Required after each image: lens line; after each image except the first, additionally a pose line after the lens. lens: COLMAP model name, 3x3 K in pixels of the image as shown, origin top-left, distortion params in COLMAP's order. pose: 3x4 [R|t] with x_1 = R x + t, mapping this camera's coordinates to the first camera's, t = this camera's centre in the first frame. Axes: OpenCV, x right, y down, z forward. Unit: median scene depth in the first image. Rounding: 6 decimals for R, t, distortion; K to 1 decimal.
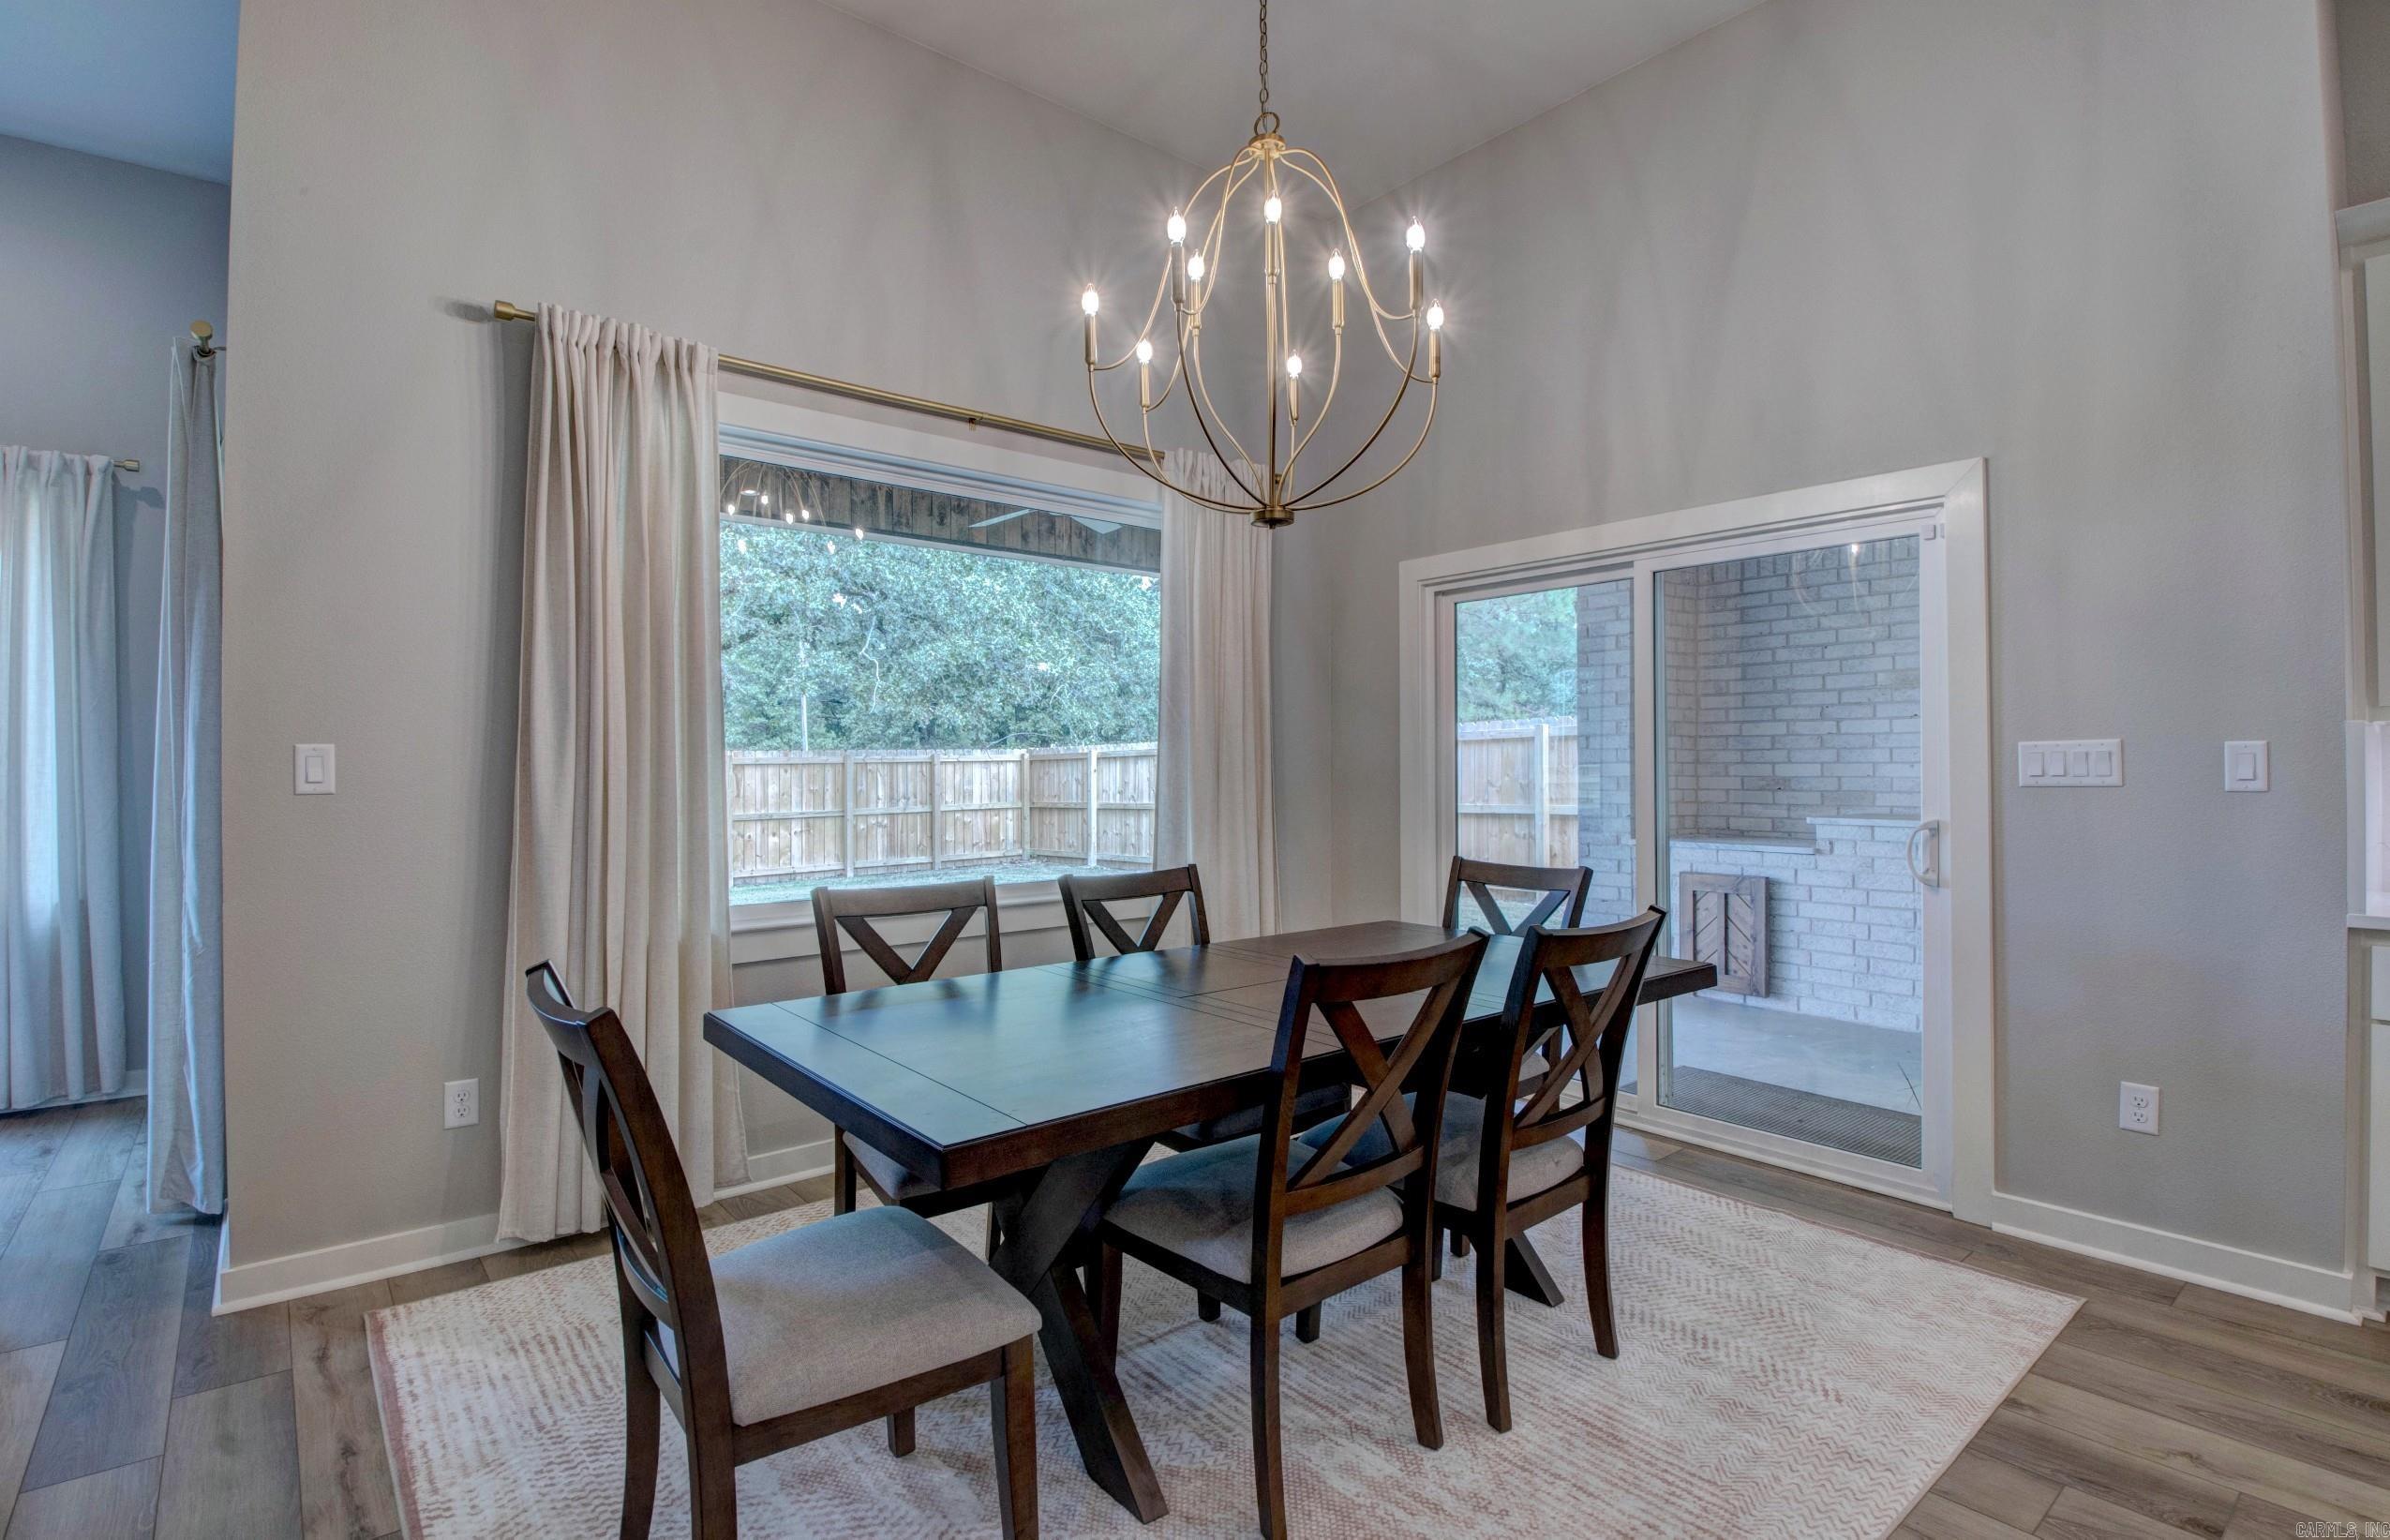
lens RADIAL K [[1119.1, 0, 1186.9], [0, 1119.1, 760.2], [0, 0, 1]] dist [-0.000011, -0.015606]
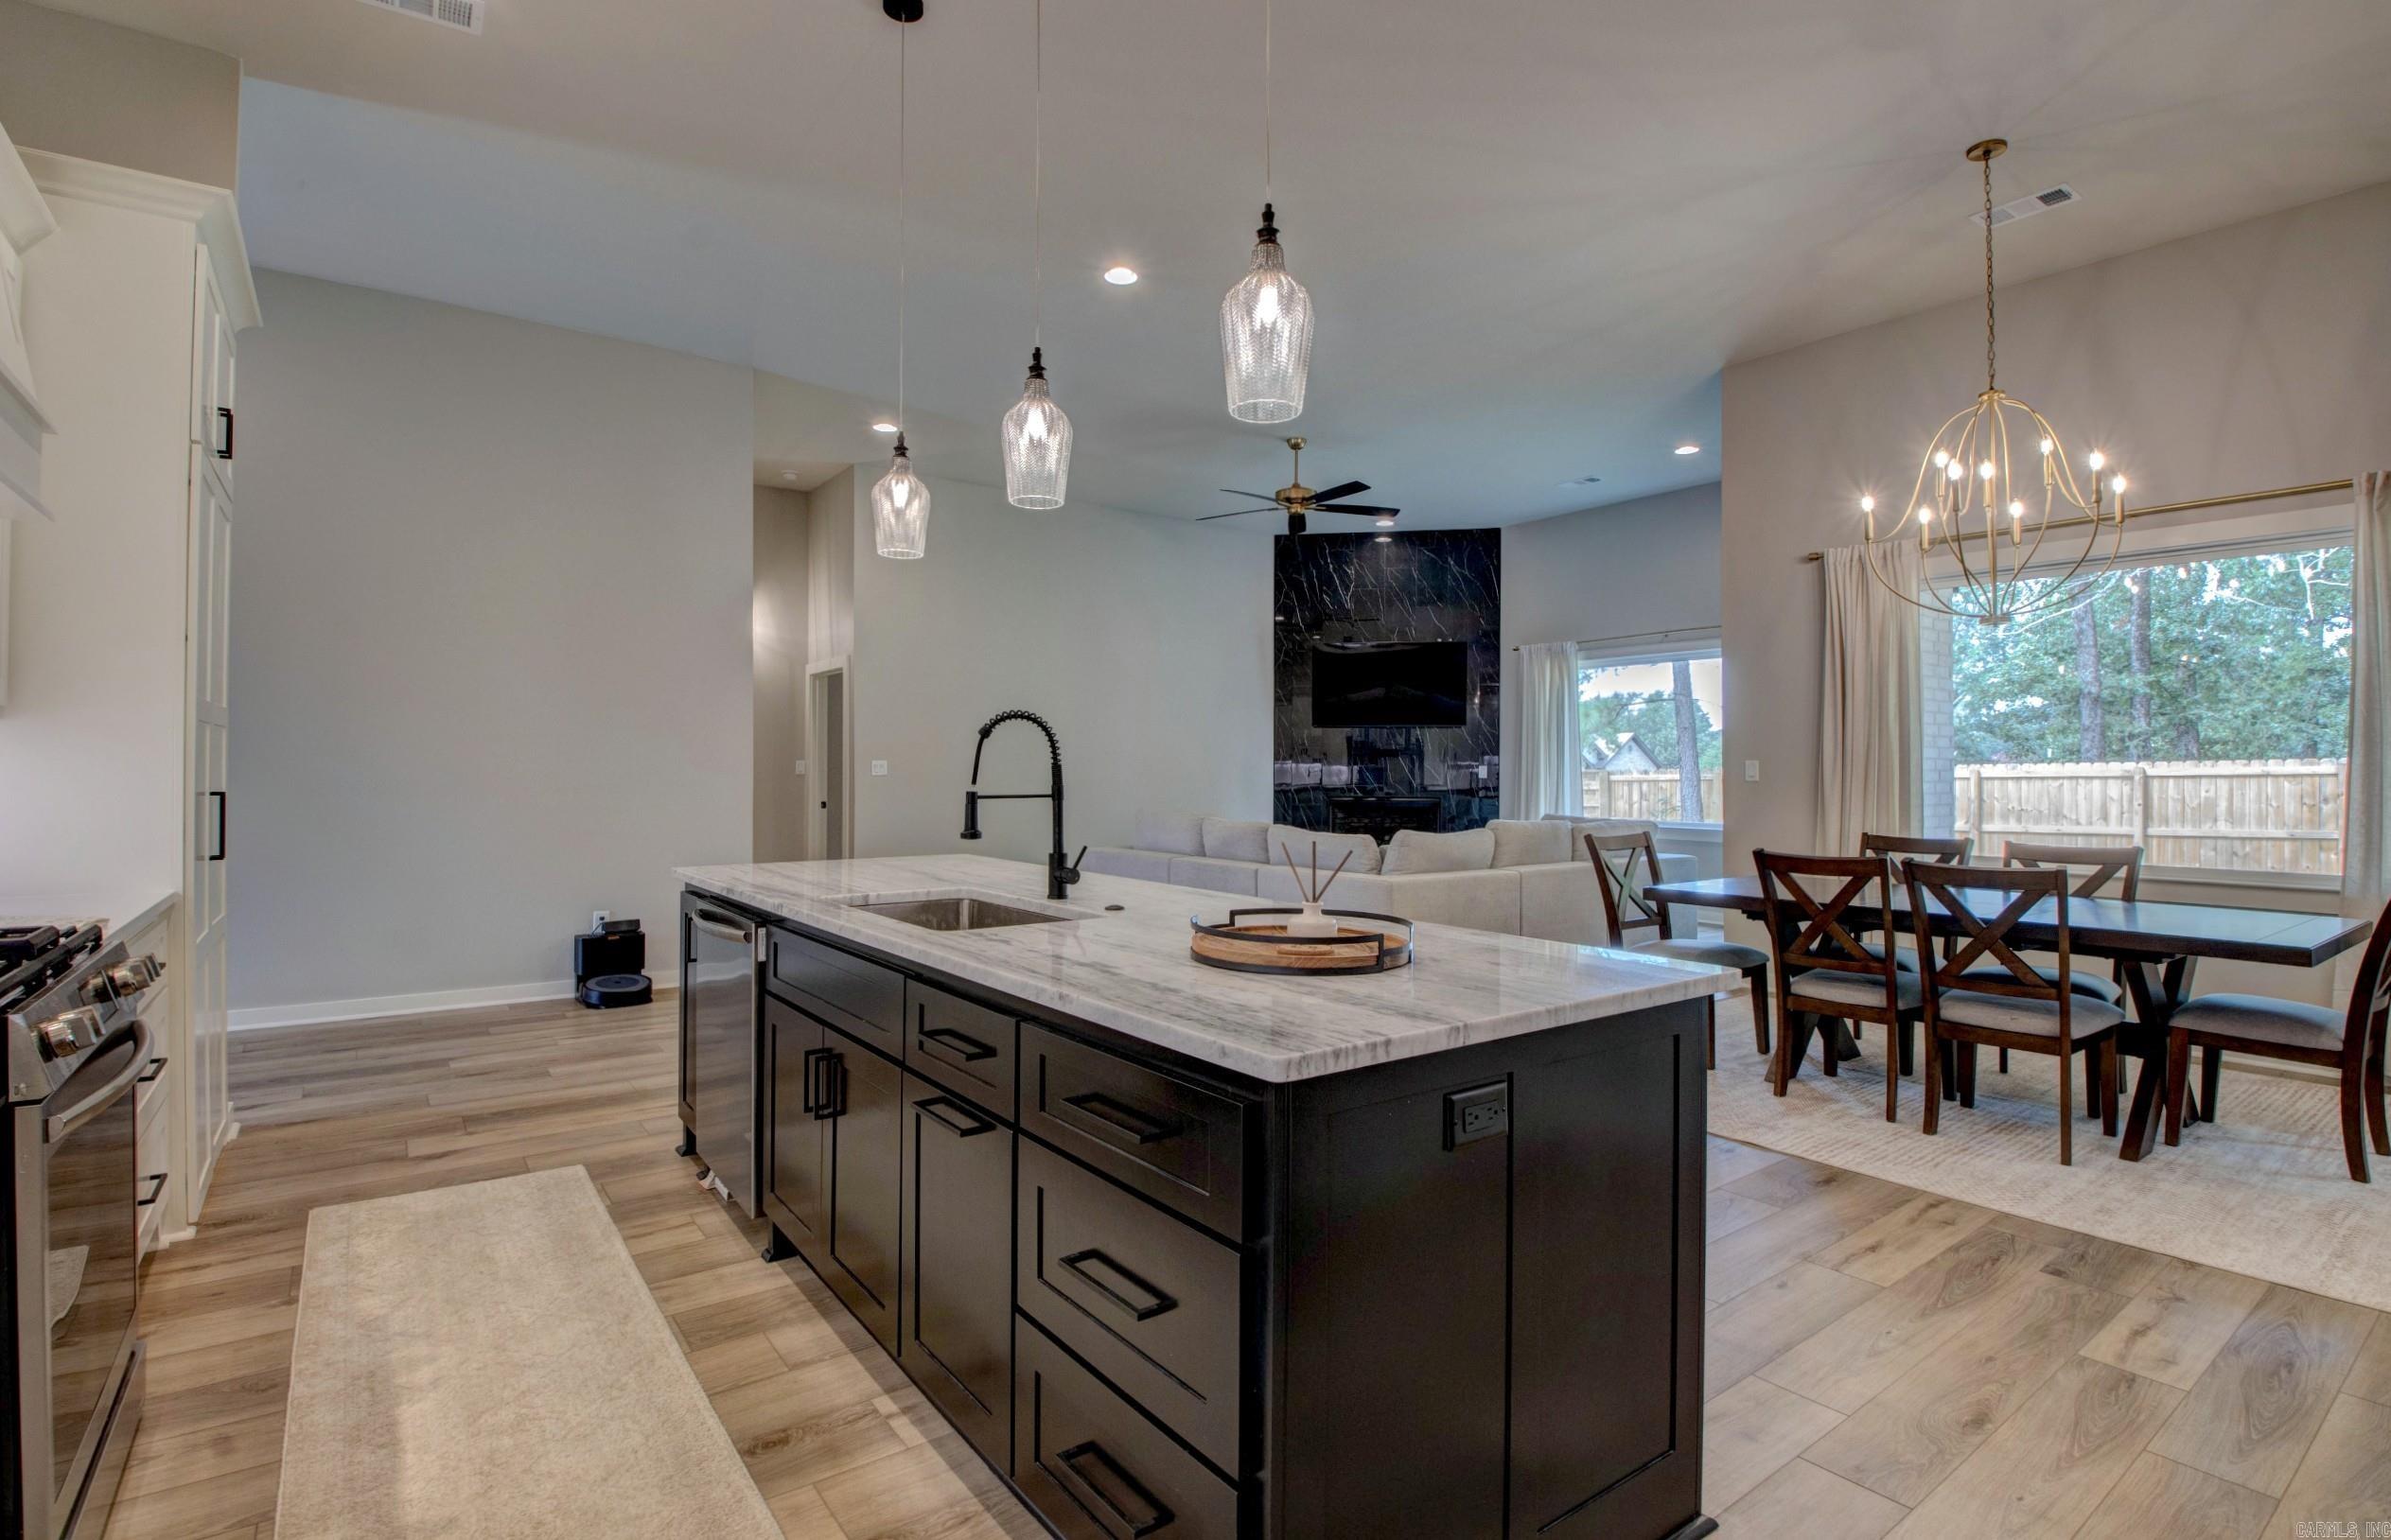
lens RADIAL K [[1119.4, 0, 1184.2], [0, 1119.4, 756.4], [0, 0, 1]] dist [-0.000011, -0.015606]
pose [[-0.054998, -0.009092, -0.998445, 0.810455], [0.004251, 0.999947, -0.009340, -0.003396], [0.998477, -0.004758, -0.054957, -0.042407]]
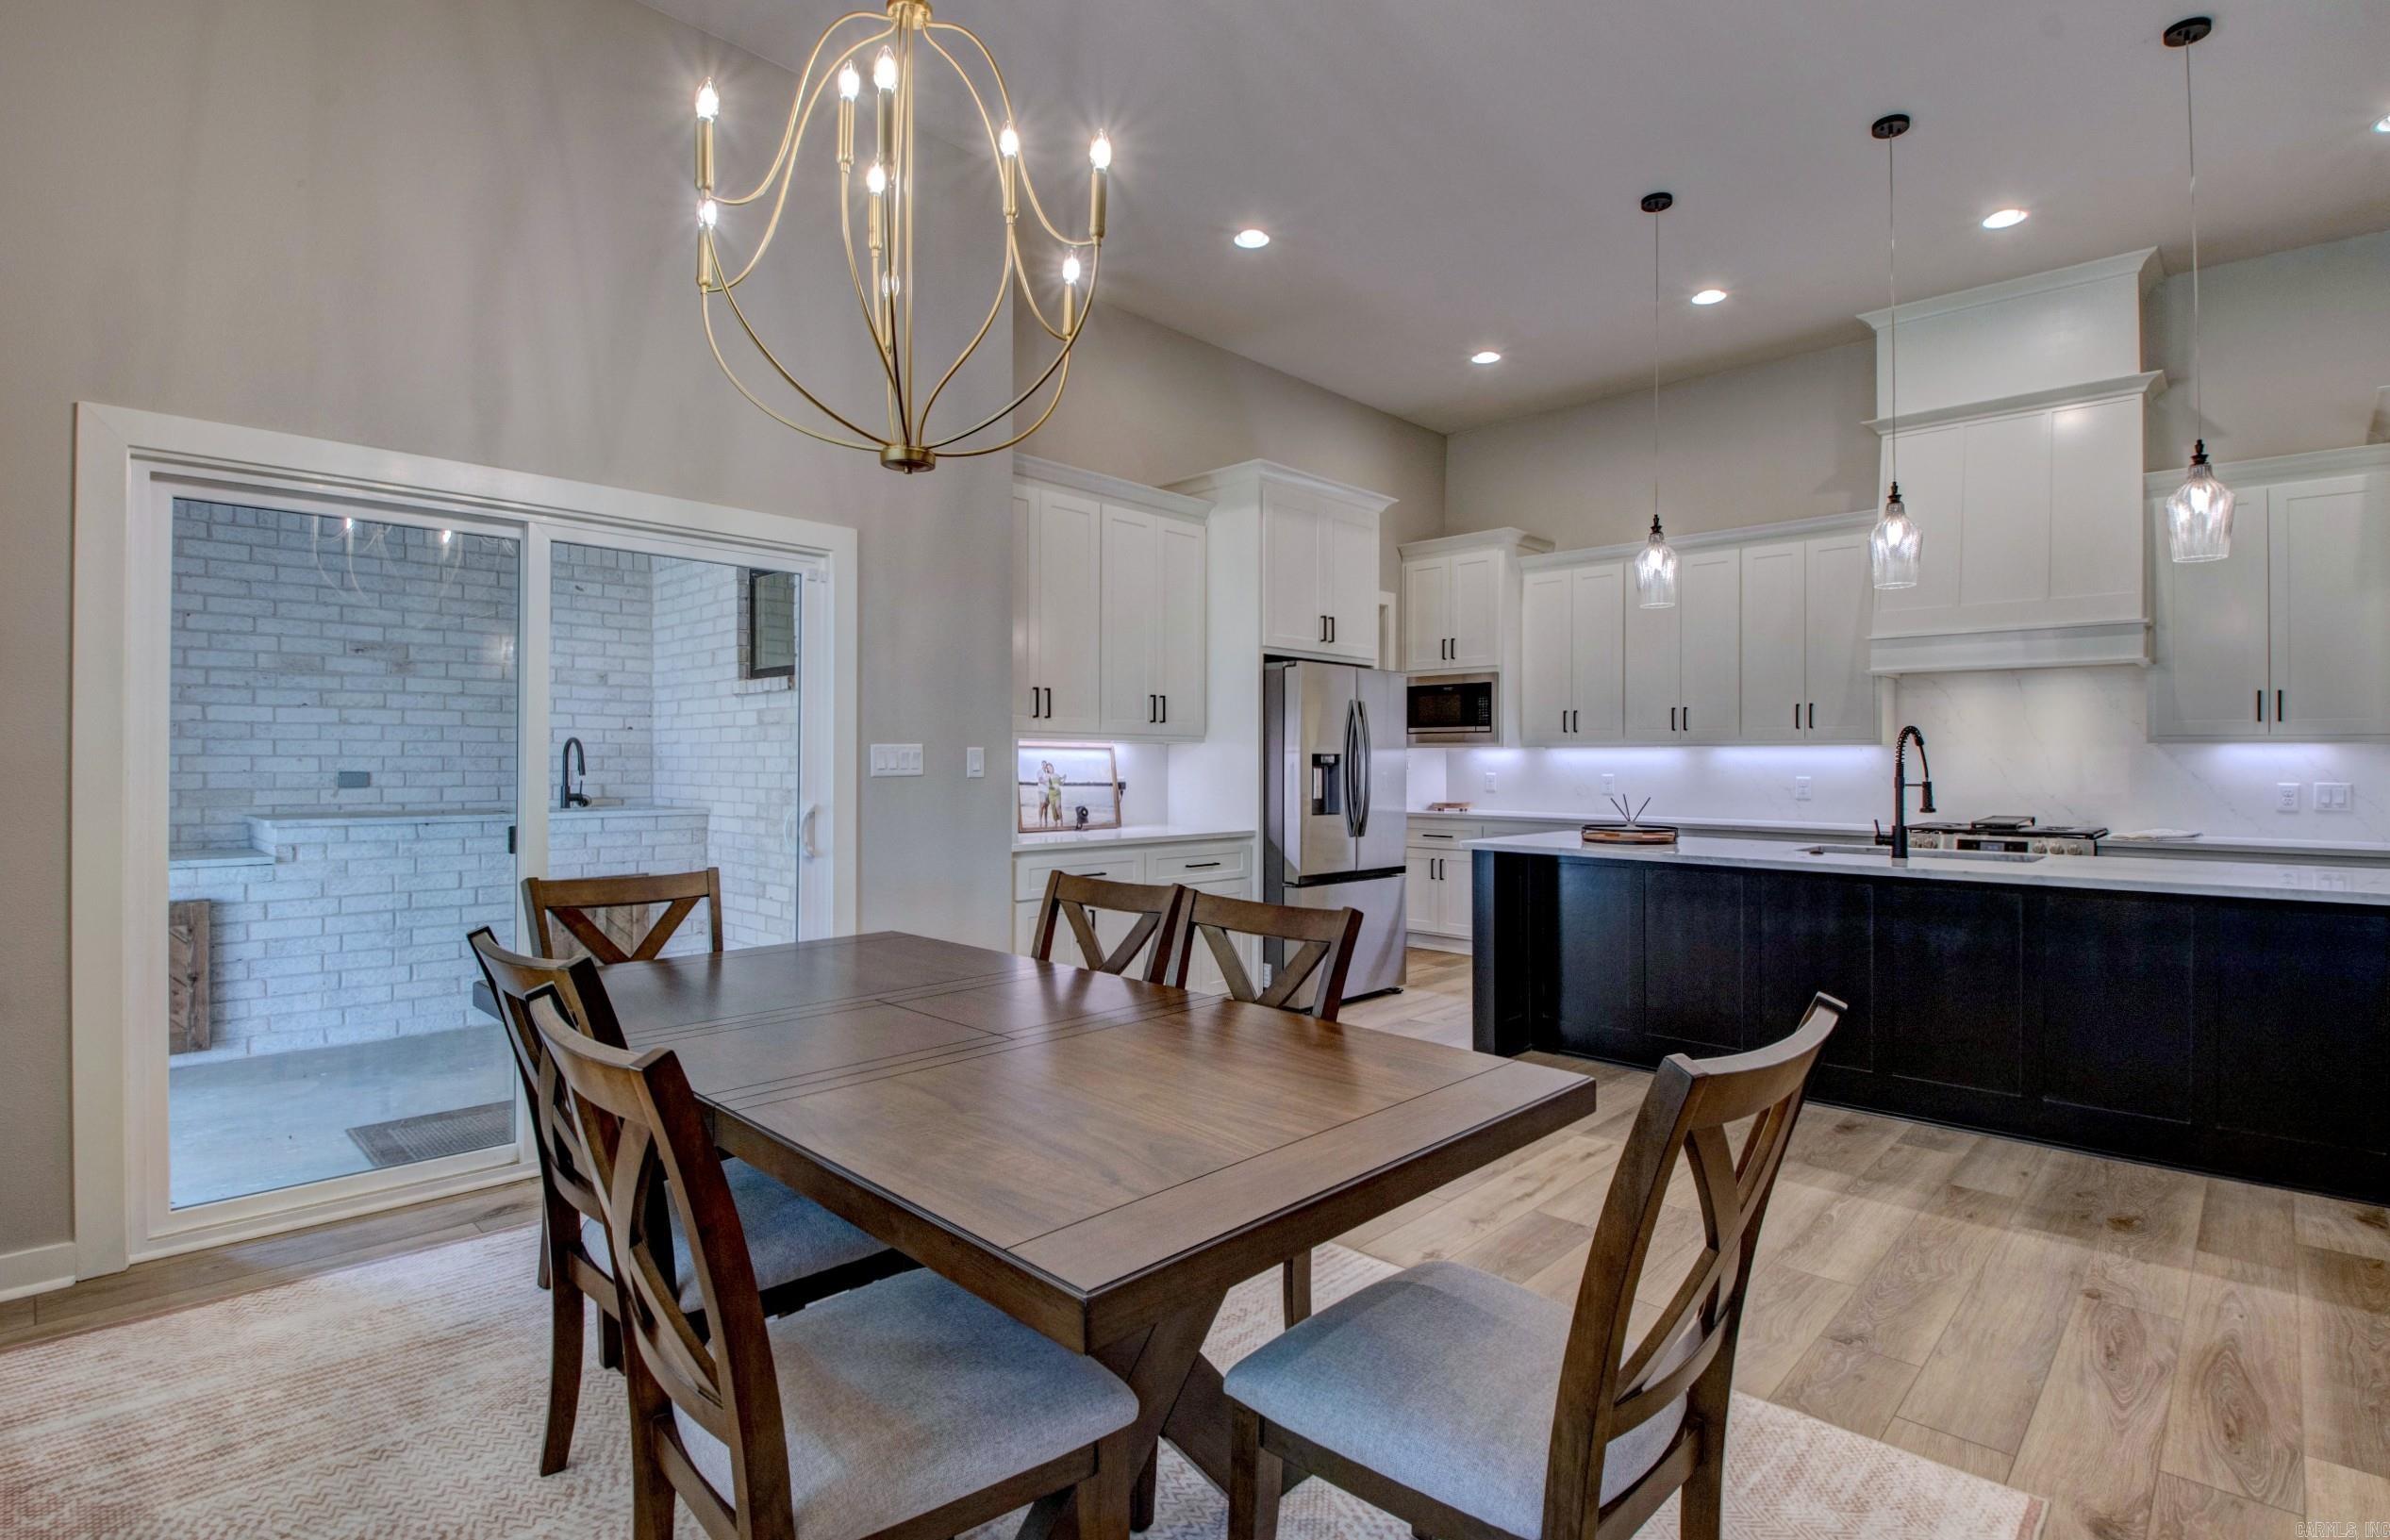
lens RADIAL K [[1119.0, 0, 1176.7], [0, 1119.0, 758.4], [0, 0, 1]] dist [-0.000011, -0.015606]
pose [[-0.105212, 0.004825, 0.994438, -0.350785], [-0.010079, 0.999932, -0.005918, 0.002214], [-0.994399, -0.010646, -0.105156, 0.405727]]
